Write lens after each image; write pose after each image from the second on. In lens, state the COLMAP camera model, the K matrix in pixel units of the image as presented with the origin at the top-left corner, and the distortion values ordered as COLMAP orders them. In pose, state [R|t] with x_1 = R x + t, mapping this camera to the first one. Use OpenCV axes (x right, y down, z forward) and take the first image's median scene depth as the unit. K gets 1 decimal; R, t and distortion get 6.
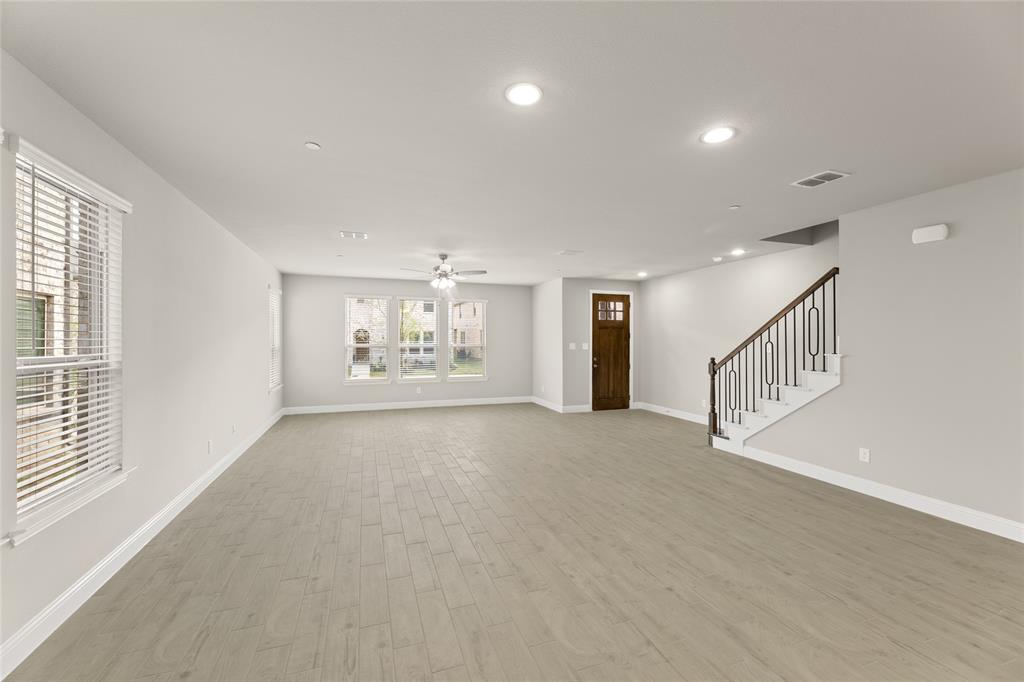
lens RADIAL K [[428.0, 0, 512.2], [0, 428.0, 337.1], [0, 0, 1]] dist [-0.000476, -0.000427]
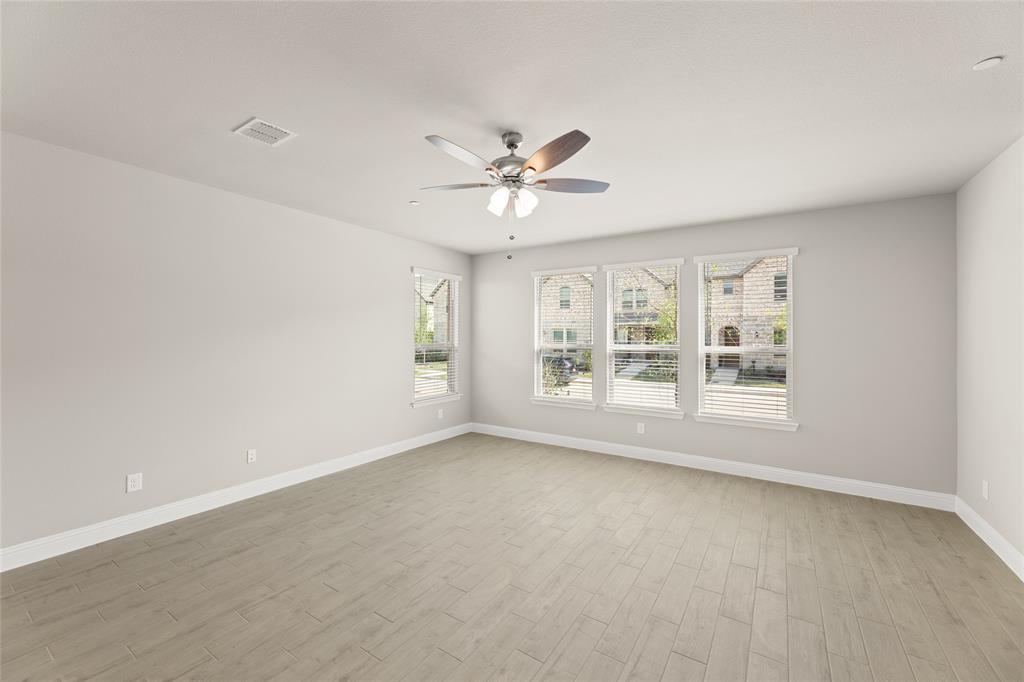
lens RADIAL K [[428.0, 0, 509.4], [0, 428.0, 336.0], [0, 0, 1]] dist [-0.000476, -0.000427]
pose [[0.601648, 0.001943, -0.798759, 0.123827], [-0.001279, 0.999998, 0.001469, 0.005097], [0.798760, 0.000138, 0.601649, 0.549429]]
